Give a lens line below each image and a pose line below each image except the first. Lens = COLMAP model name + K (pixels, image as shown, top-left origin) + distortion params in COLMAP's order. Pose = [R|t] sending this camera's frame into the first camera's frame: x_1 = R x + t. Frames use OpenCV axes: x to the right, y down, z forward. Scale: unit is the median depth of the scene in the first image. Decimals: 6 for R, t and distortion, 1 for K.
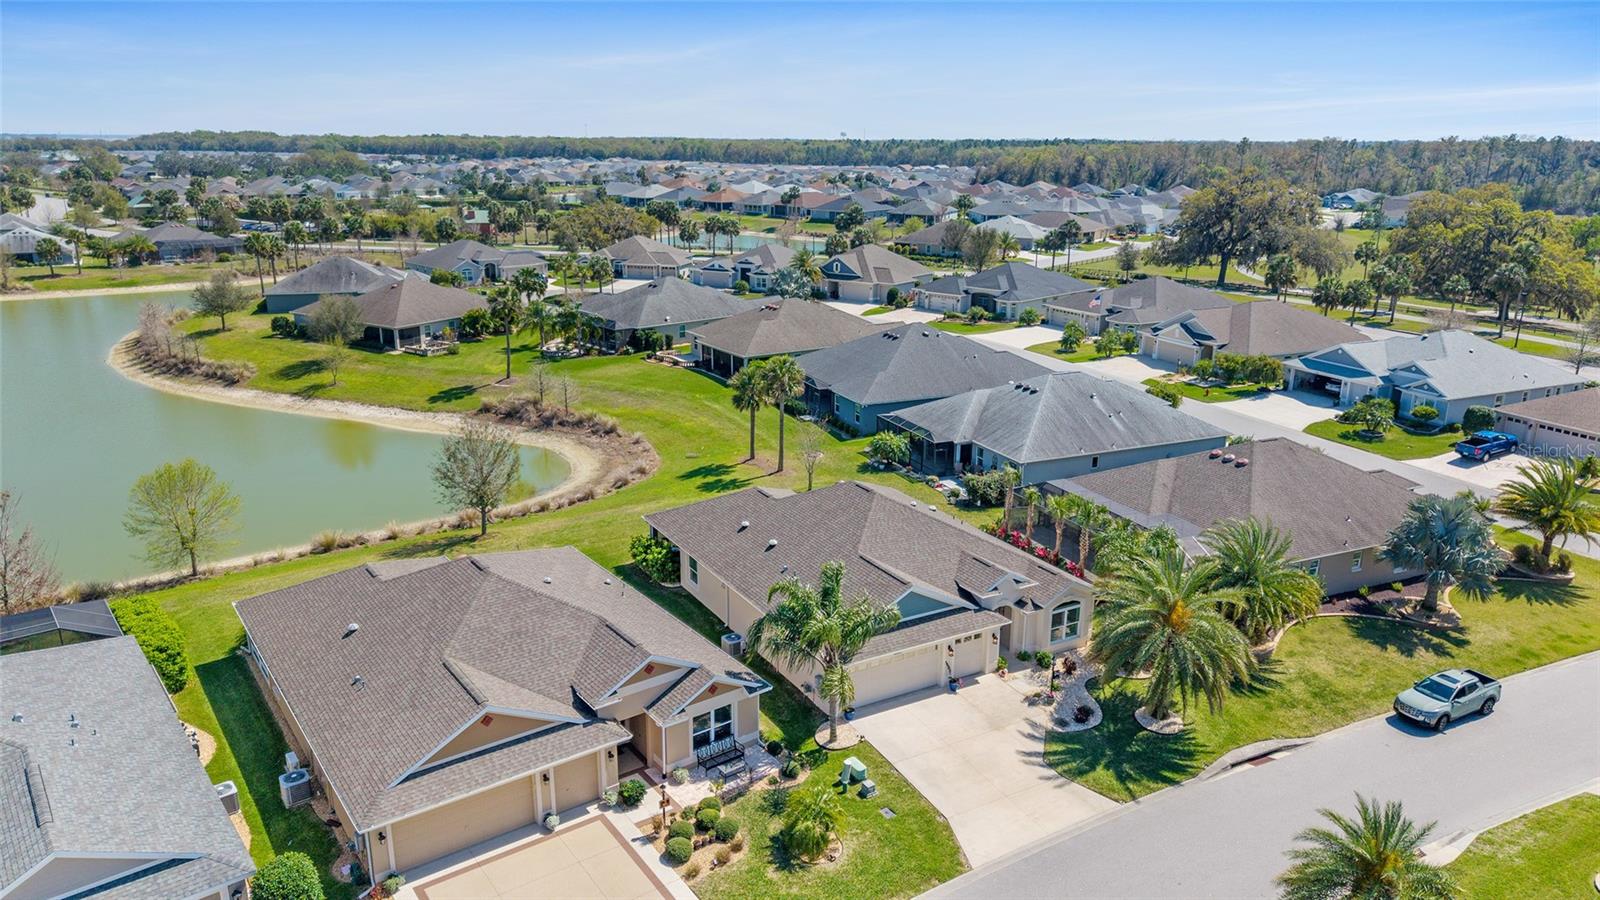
lens RADIAL K [[1076.9, 0, 800.0], [0, 1076.9, 450.0], [0, 0, 1]] dist [0.082322, -0.106511]
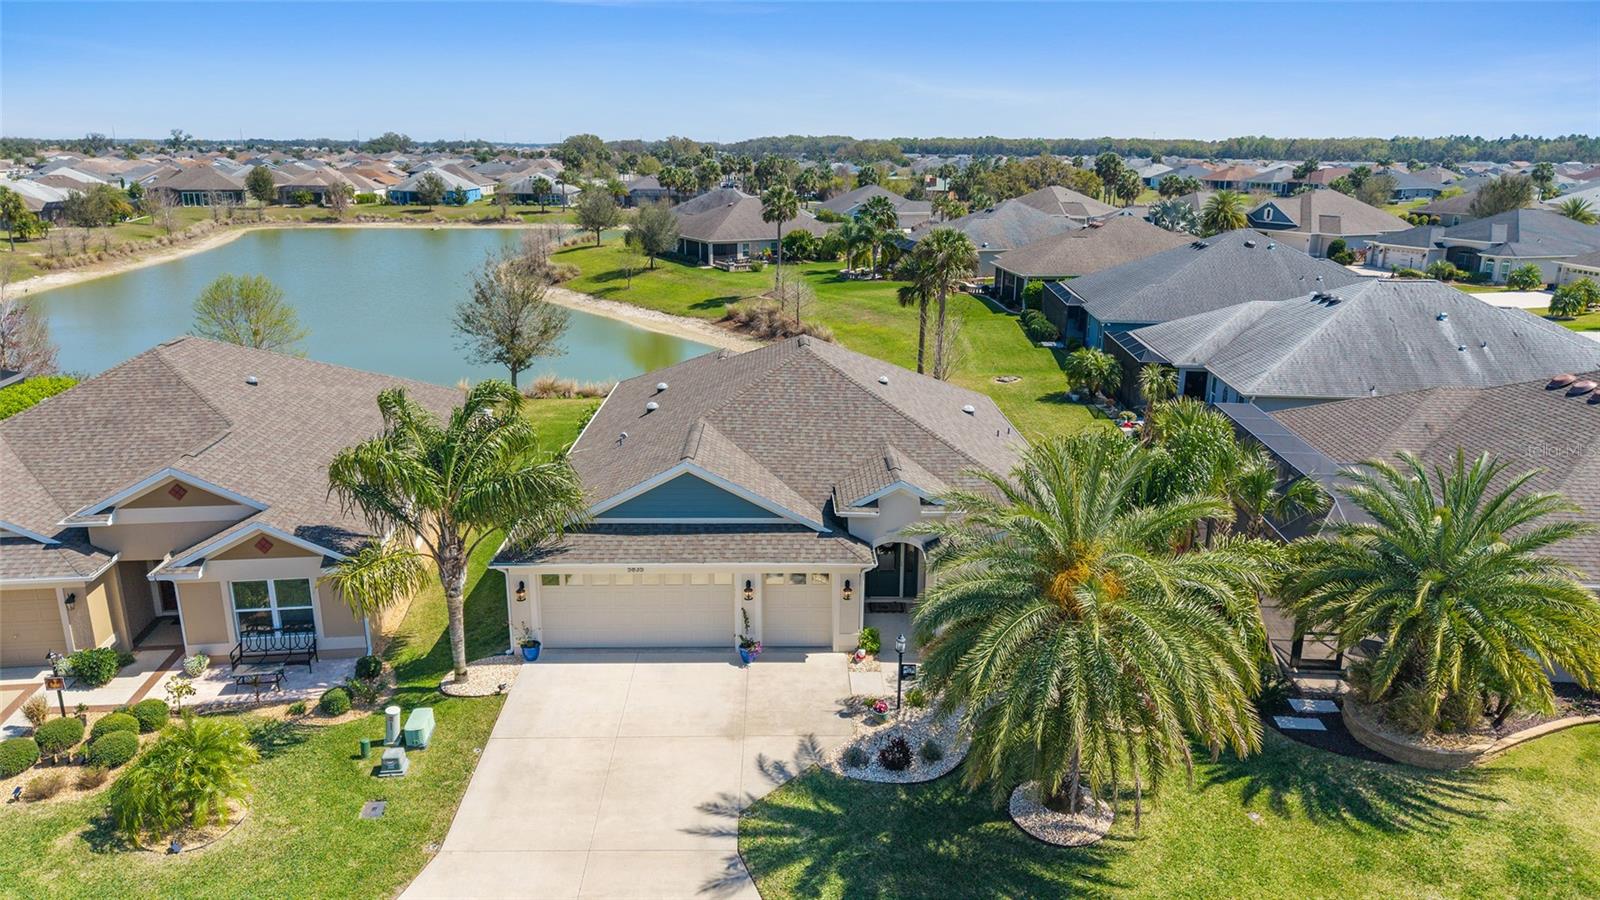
lens RADIAL K [[1076.9, 0, 800.0], [0, 1076.9, 450.0], [0, 0, 1]] dist [0.082322, -0.106511]
pose [[0.875568, 0.133308, -0.464338, 0.221813], [-0.140394, 0.989904, 0.019463, 0.053383], [0.462245, 0.048149, 0.885444, 0.277215]]
